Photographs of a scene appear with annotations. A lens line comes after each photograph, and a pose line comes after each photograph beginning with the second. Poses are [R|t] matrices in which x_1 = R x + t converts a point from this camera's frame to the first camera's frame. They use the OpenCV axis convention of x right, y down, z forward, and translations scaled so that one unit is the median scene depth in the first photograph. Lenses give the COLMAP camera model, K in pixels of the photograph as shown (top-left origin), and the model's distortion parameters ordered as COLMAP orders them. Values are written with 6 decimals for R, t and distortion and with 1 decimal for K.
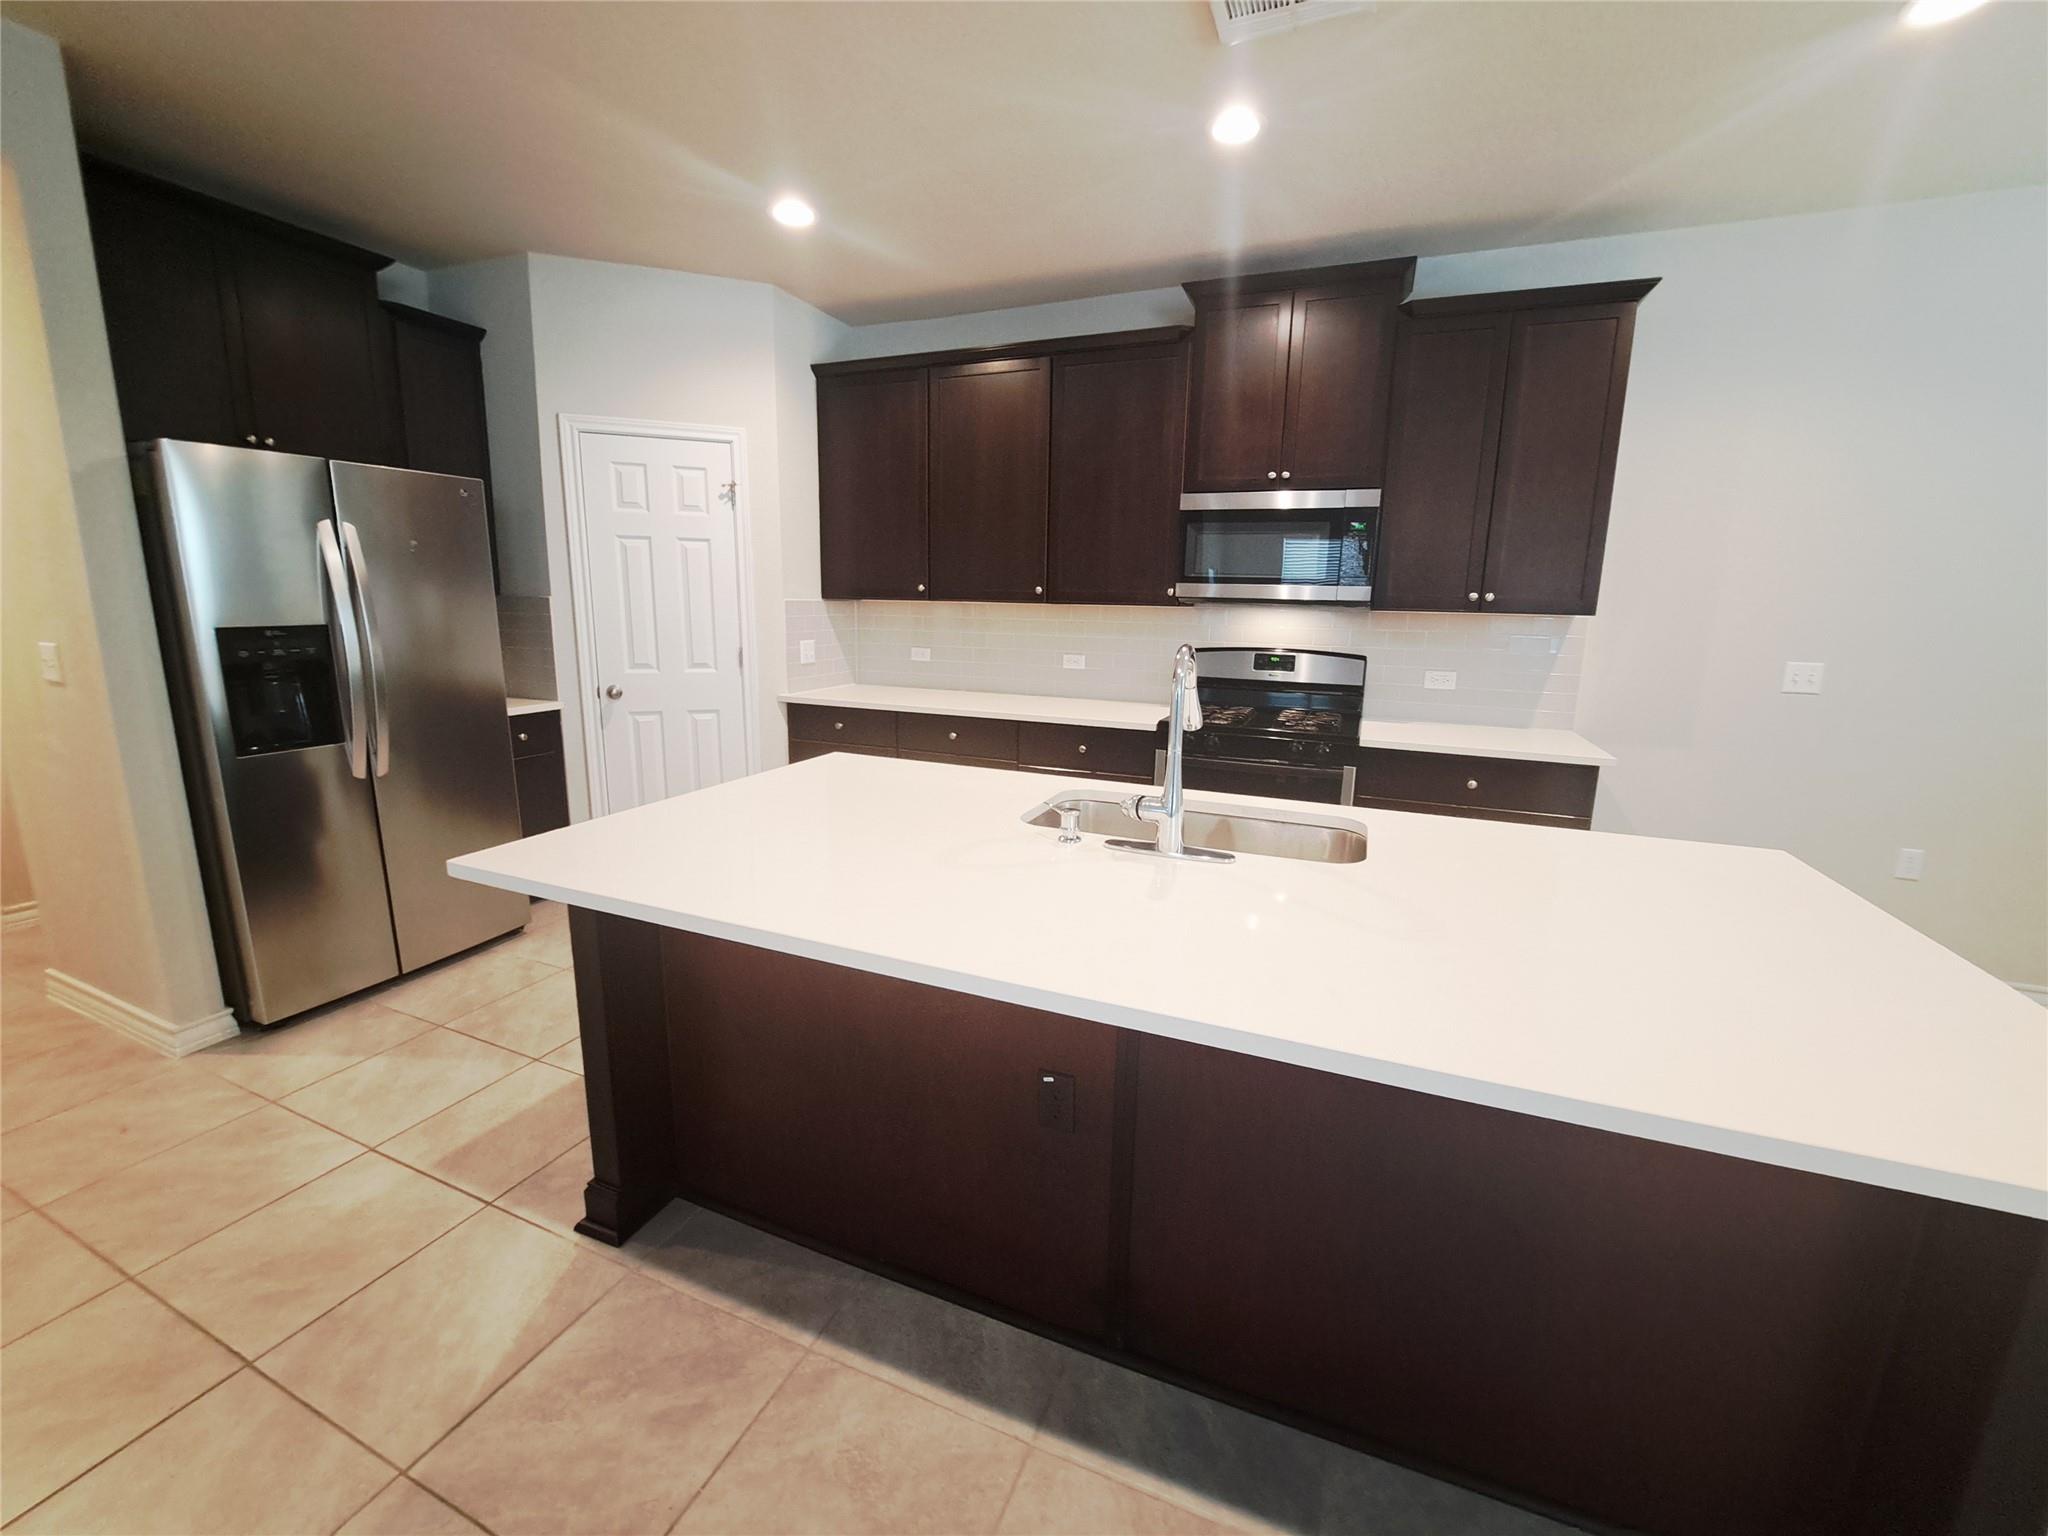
lens RADIAL K [[810.0, 0, 1036.4], [0, 810.0, 756.9], [0, 0, 1]] dist [-0.015232, -0.002202]
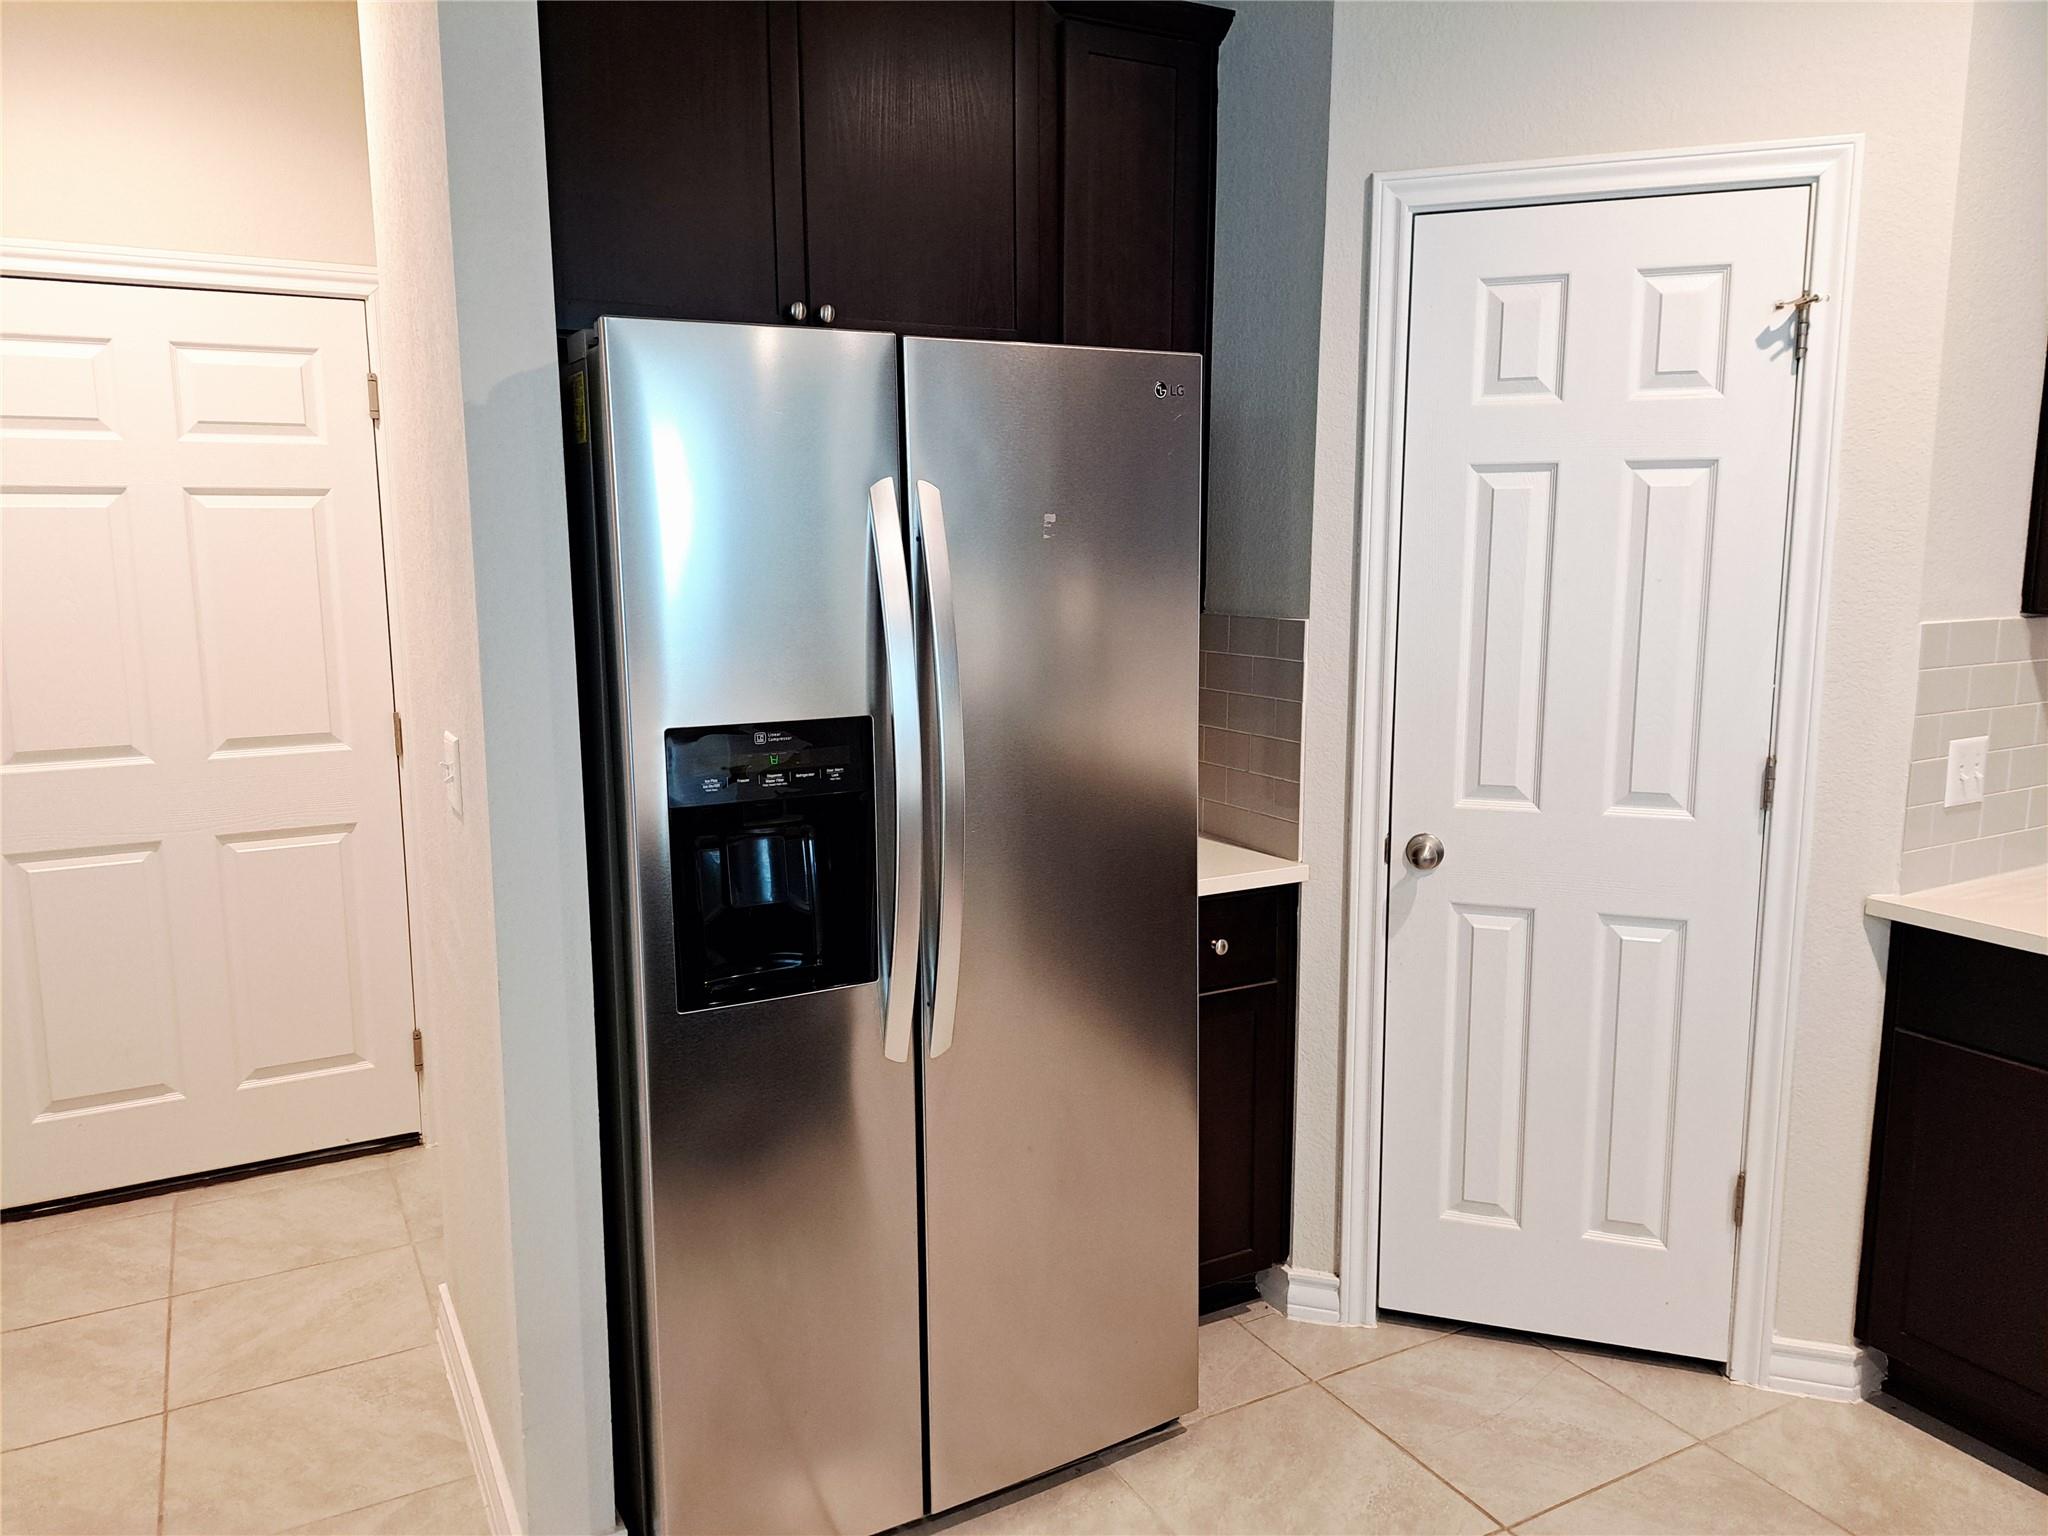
lens RADIAL K [[1470.4, 0, 1024.0], [0, 1470.4, 768.0], [0, 0, 1]] dist [0.028232, -0.004168]
pose [[0.777397, 0.074722, -0.624557, -0.254523], [-0.101223, 0.994839, -0.006972, -0.110307], [0.620813, 0.068639, 0.780948, 0.340481]]
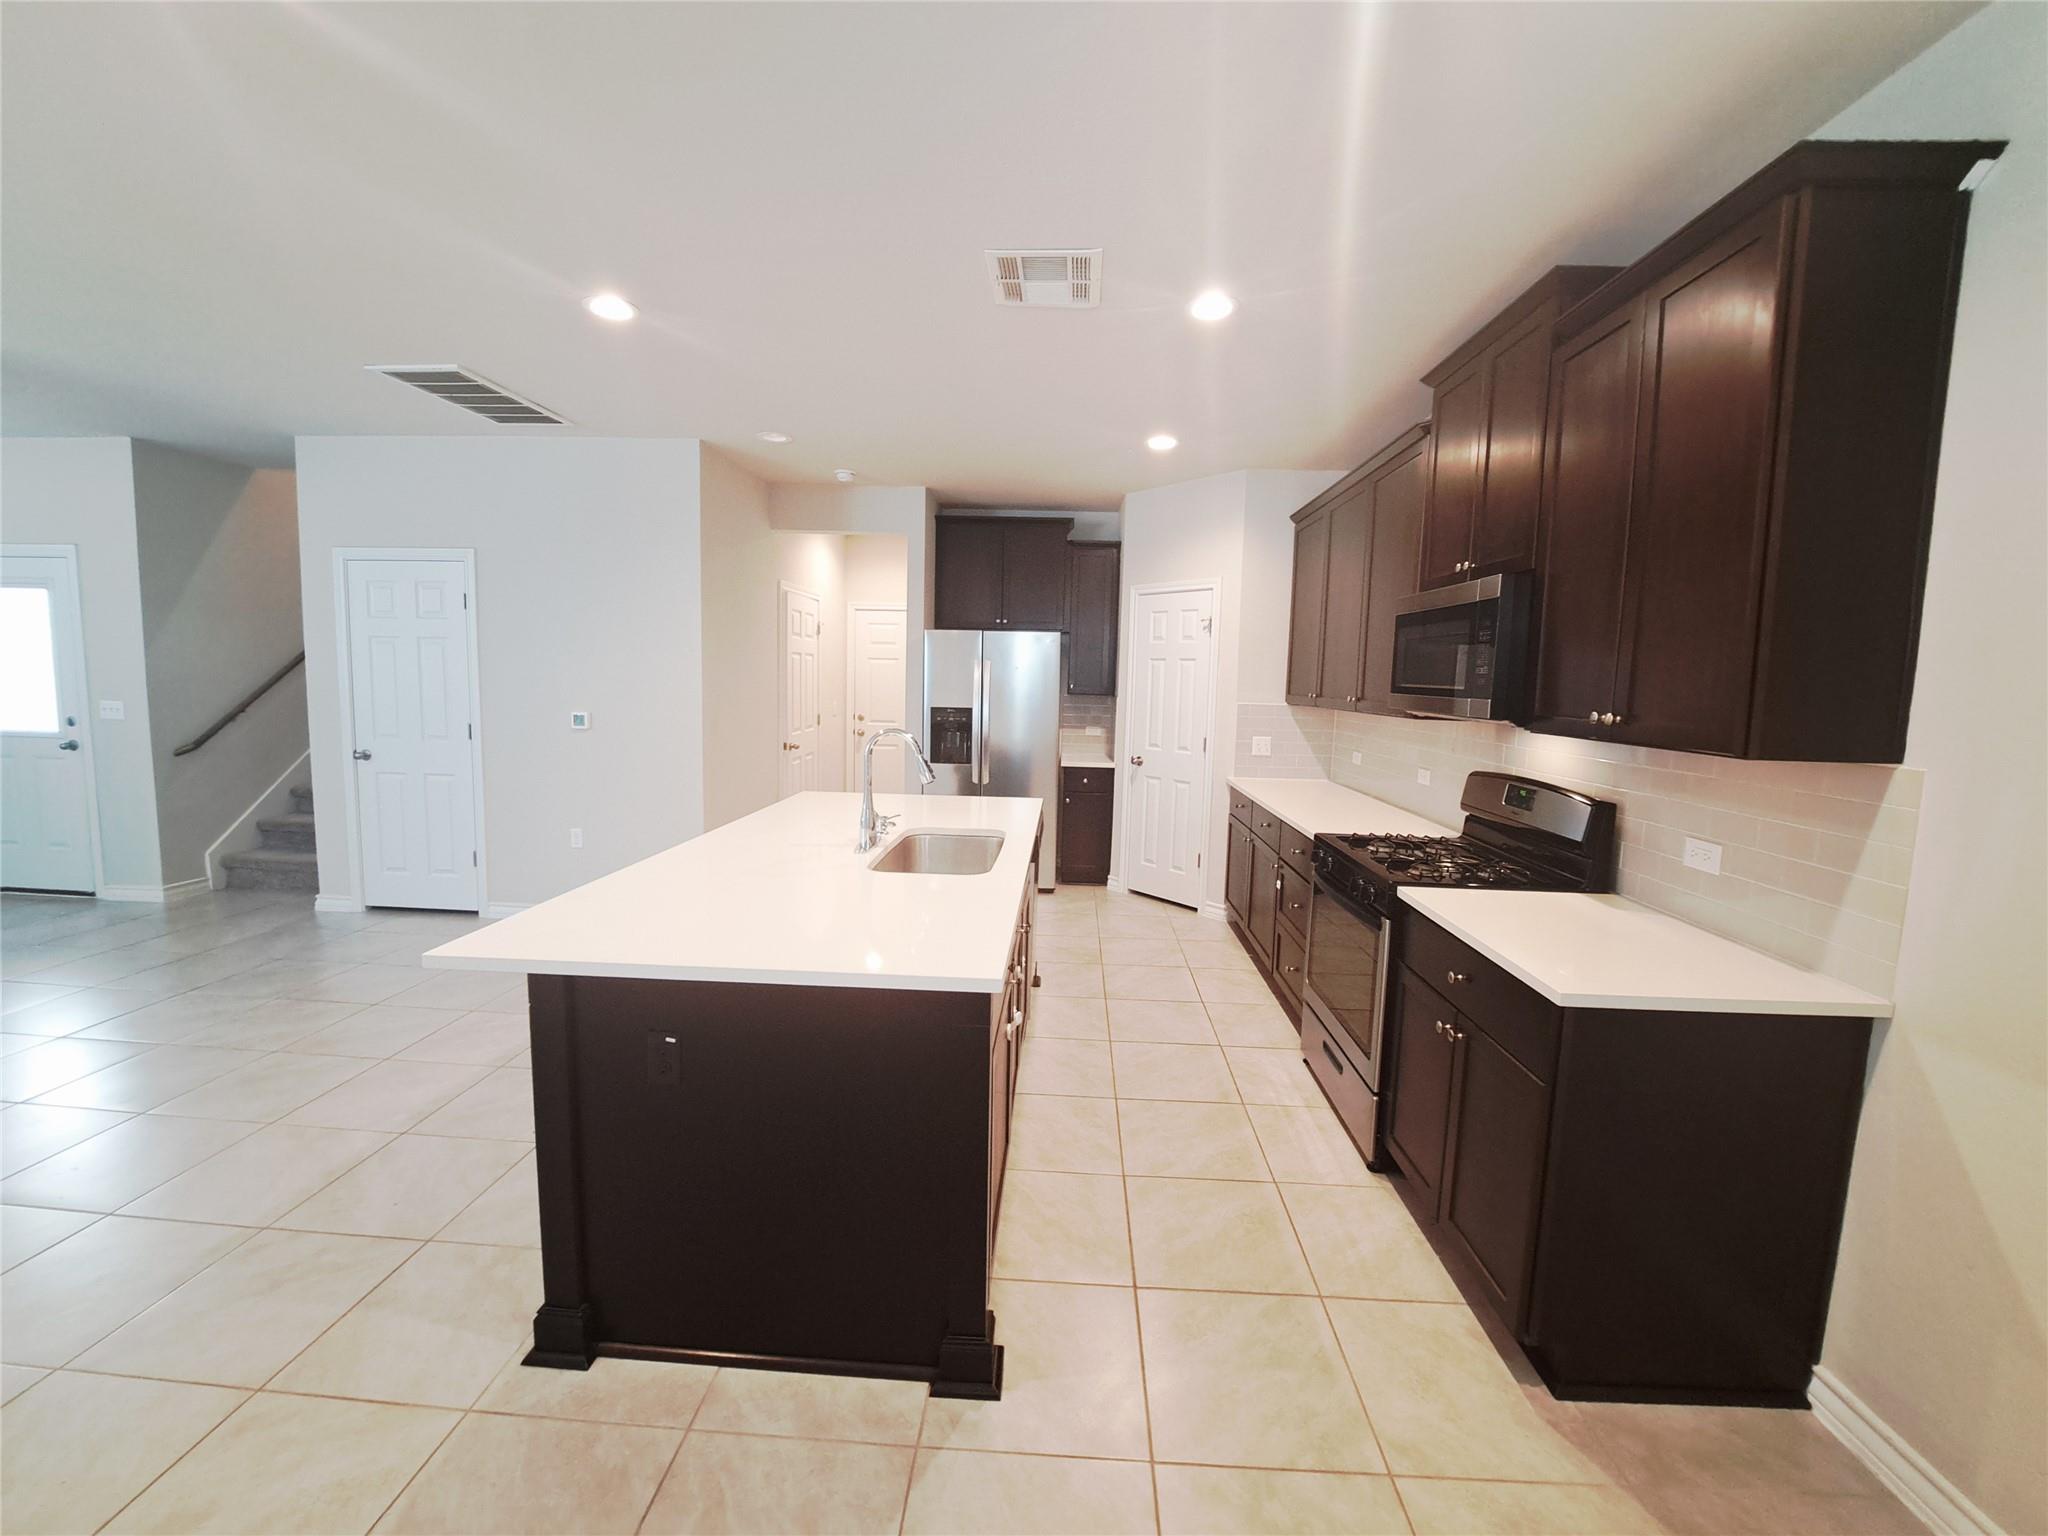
lens RADIAL K [[810.0, 0, 1036.4], [0, 810.0, 756.9], [0, 0, 1]] dist [-0.015232, -0.002202]
pose [[0.339361, 0.082843, -0.937001, 0.942659], [-0.200144, 0.979665, 0.014128, -0.080906], [0.919117, 0.182741, 0.349040, 0.338630]]
